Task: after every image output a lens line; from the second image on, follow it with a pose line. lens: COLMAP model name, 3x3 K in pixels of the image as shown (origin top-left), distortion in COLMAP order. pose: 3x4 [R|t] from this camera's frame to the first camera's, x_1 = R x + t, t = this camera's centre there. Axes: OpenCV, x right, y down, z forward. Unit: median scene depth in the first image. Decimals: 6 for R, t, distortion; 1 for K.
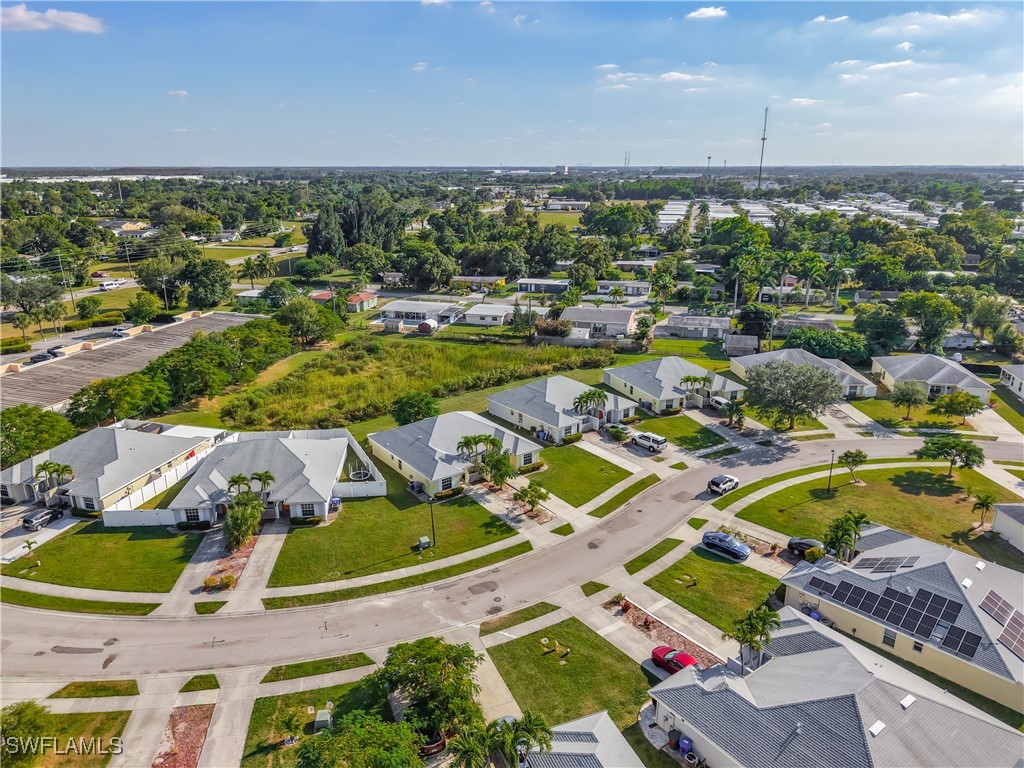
lens RADIAL K [[689.0, 0, 508.1], [0, 689.0, 382.9], [0, 0, 1]] dist [0.024877, -0.017760]
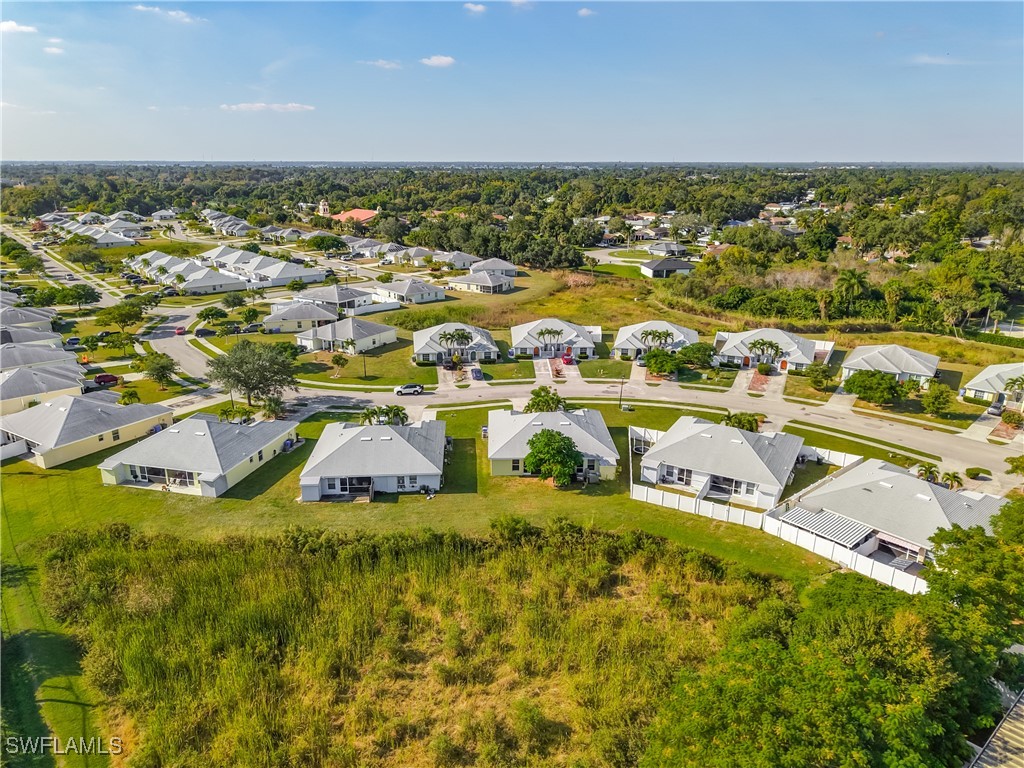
lens RADIAL K [[689.0, 0, 508.8], [0, 689.0, 385.0], [0, 0, 1]] dist [0.024877, -0.017760]
pose [[-0.821877, -0.177410, 0.541336, -0.806402], [0.167780, 0.832735, 0.527639, -0.743386], [-0.544398, 0.524479, -0.654639, 2.343357]]
